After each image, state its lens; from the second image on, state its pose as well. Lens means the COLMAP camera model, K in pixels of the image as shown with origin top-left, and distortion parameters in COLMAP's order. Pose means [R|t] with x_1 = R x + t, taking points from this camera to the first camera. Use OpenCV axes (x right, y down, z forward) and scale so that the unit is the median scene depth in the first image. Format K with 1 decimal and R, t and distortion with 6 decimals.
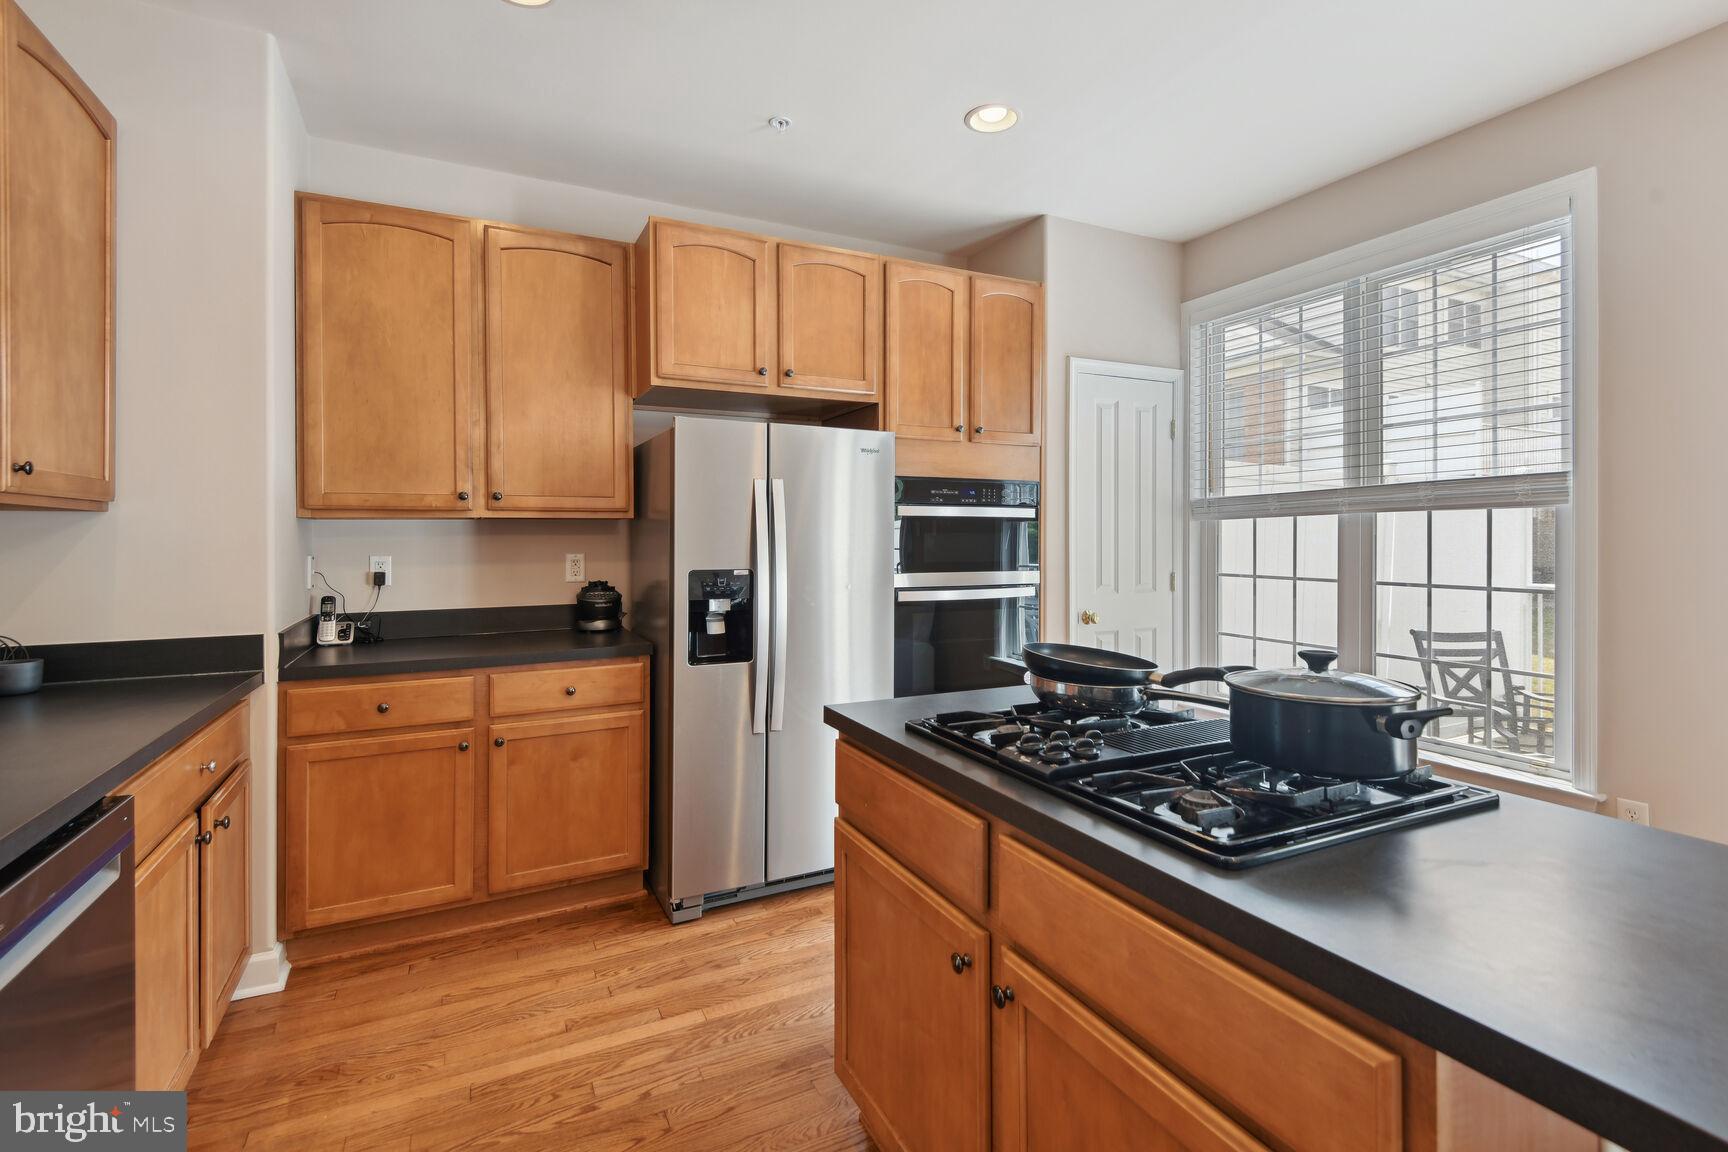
lens RADIAL K [[793.6, 0, 890.2], [0, 793.6, 539.3], [0, 0, 1]] dist [-0.009737, 0.001192]
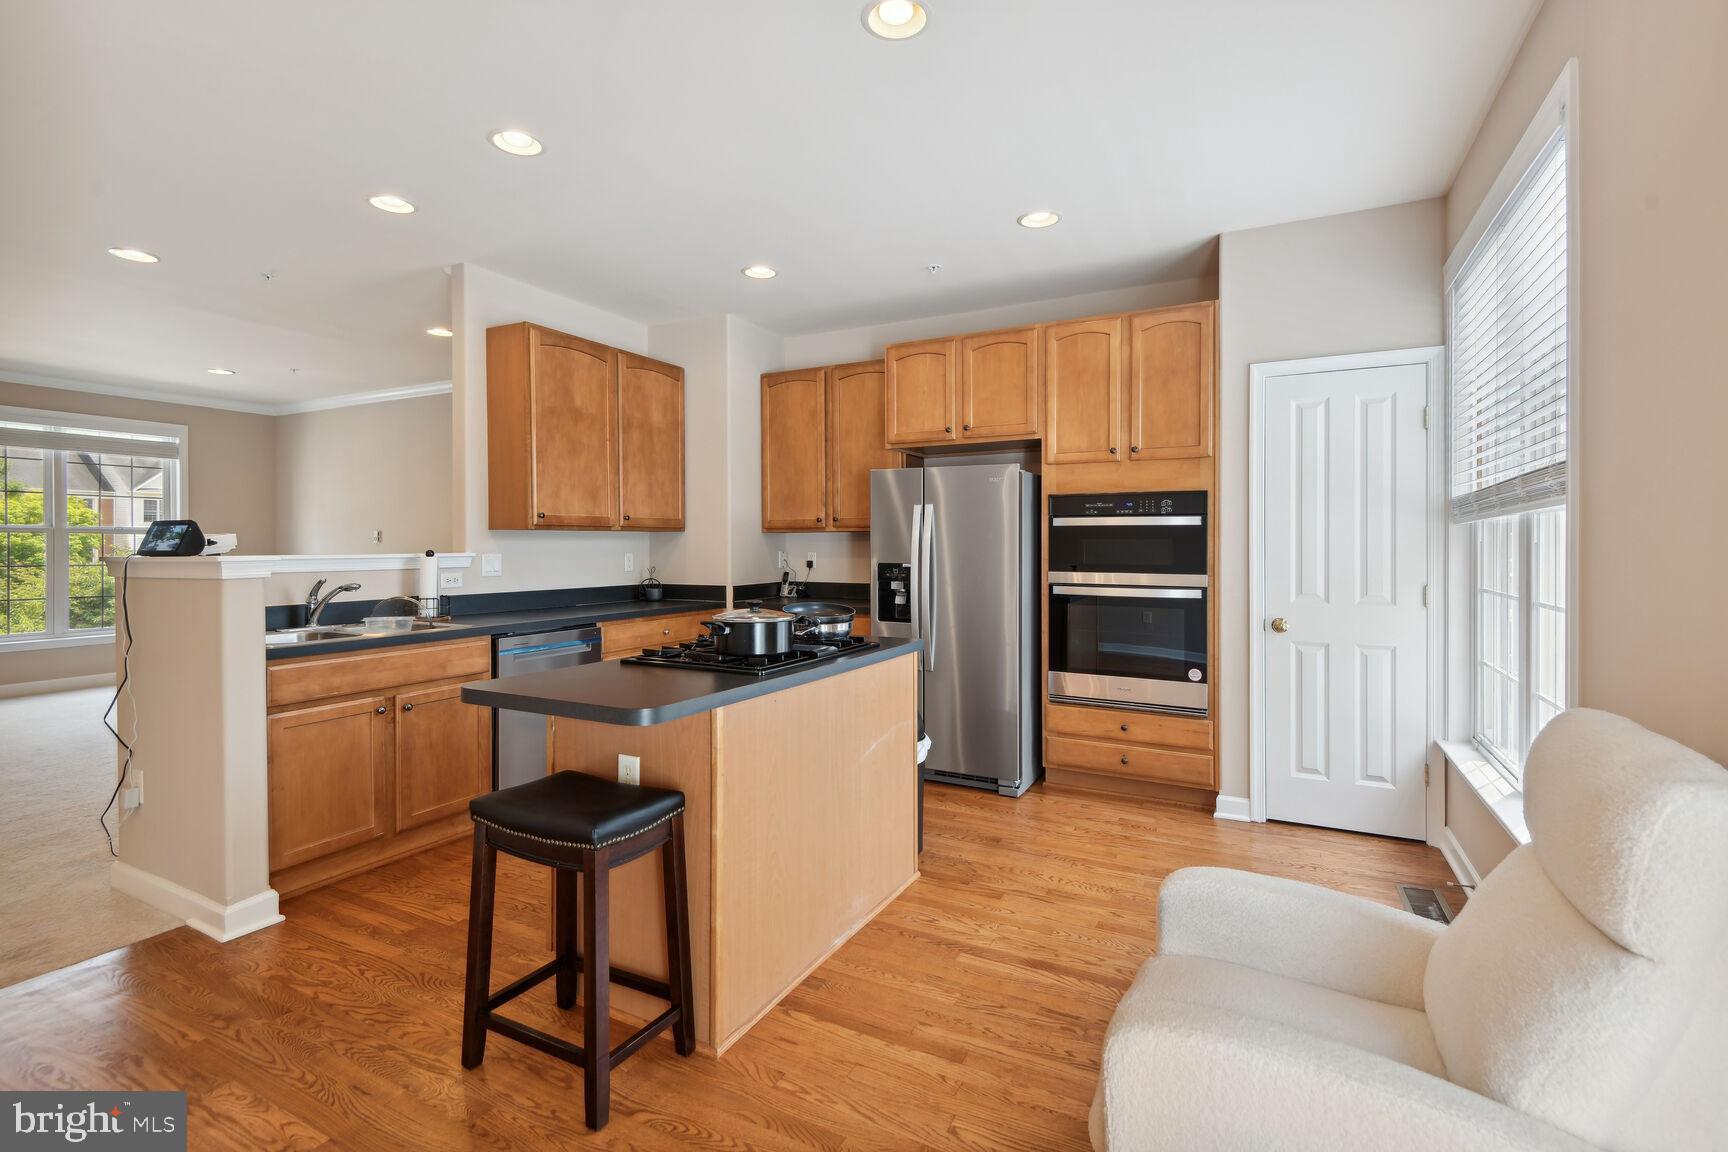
lens RADIAL K [[793.6, 0, 866.8], [0, 793.6, 542.7], [0, 0, 1]] dist [-0.009737, 0.001192]
pose [[0.575664, 0.004394, -0.817674, 0.957091], [-0.003959, 0.999989, 0.002587, -0.005957], [0.817677, 0.001748, 0.575675, 0.029965]]
